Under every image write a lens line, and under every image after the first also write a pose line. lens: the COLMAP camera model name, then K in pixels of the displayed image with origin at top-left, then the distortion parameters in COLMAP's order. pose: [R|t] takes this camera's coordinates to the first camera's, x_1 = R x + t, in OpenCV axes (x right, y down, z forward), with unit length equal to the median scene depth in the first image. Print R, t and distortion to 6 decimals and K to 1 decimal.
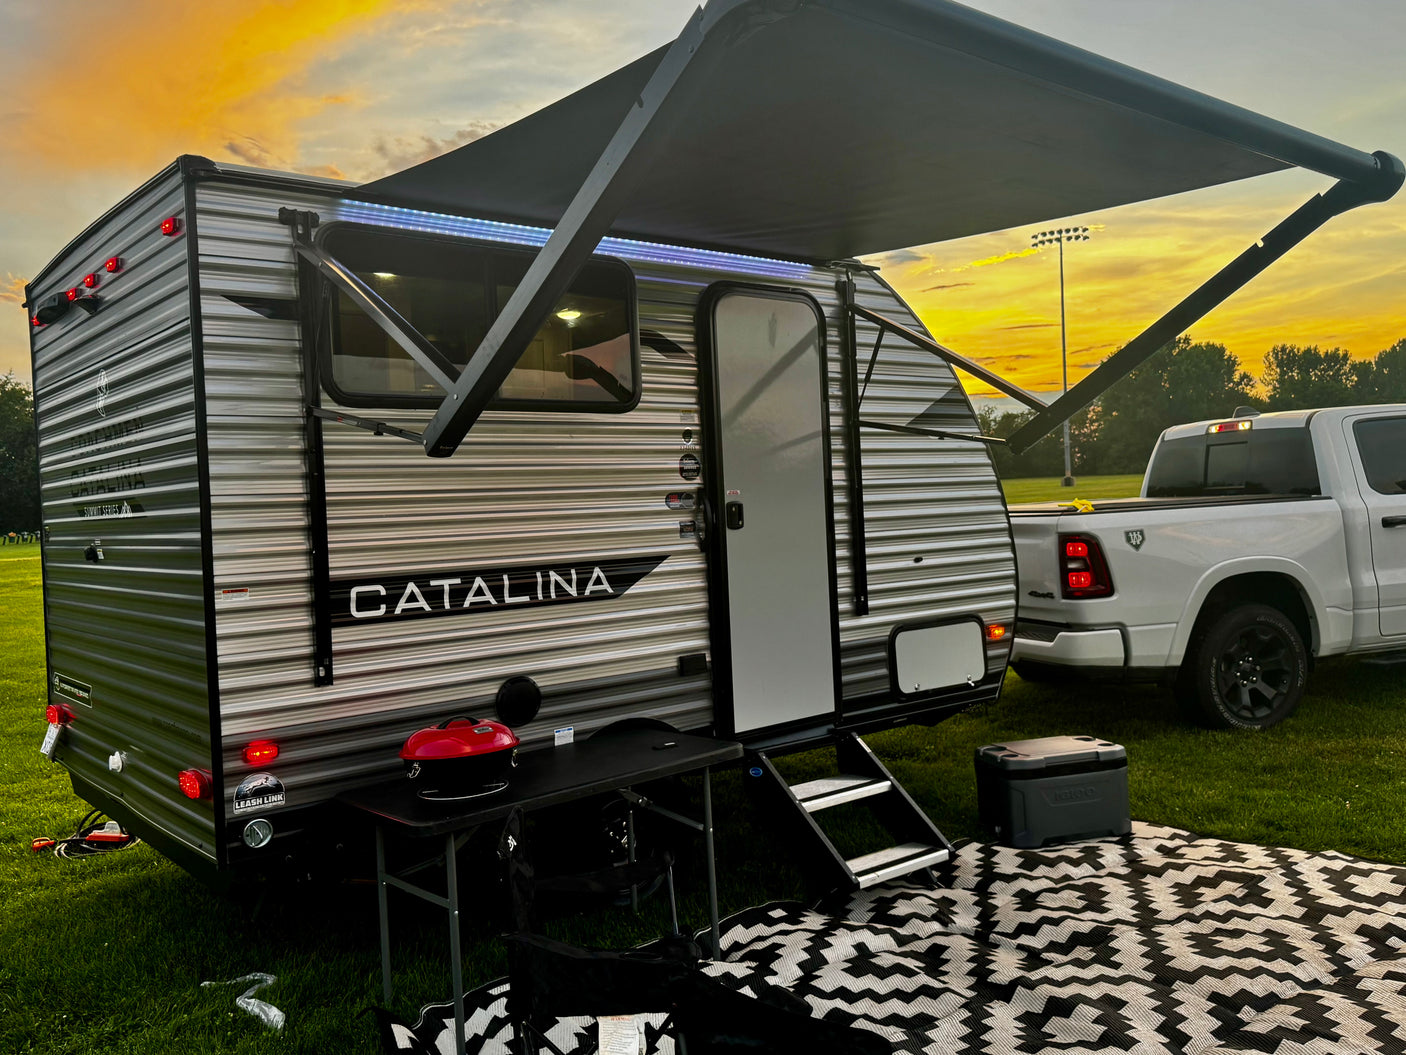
lens RADIAL K [[1175.4, 0, 703.0], [0, 1175.4, 527.5], [0, 0, 1]] dist [0.149523, -0.269998]
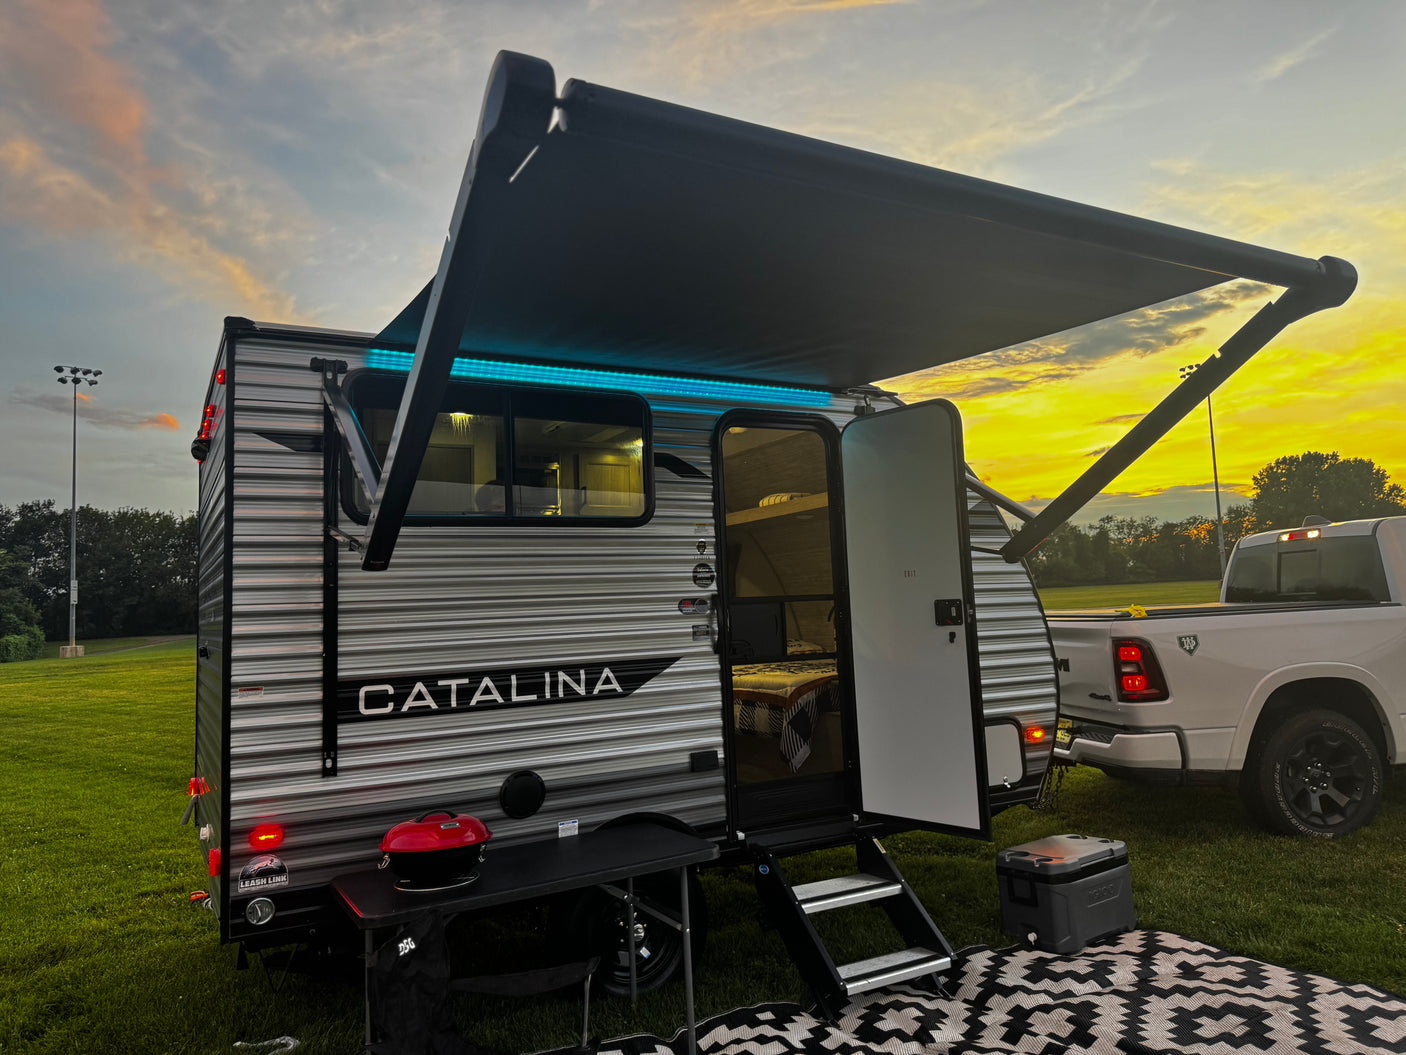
lens RADIAL K [[986.5, 0, 727.1], [0, 986.5, 514.4], [0, 0, 1]] dist [0.125767, -0.206248]
pose [[0.985640, -0.013002, -0.168358, 0.171880], [-0.005337, 0.994134, -0.108025, -0.009051], [0.168775, 0.107372, 0.979789, 0.101585]]
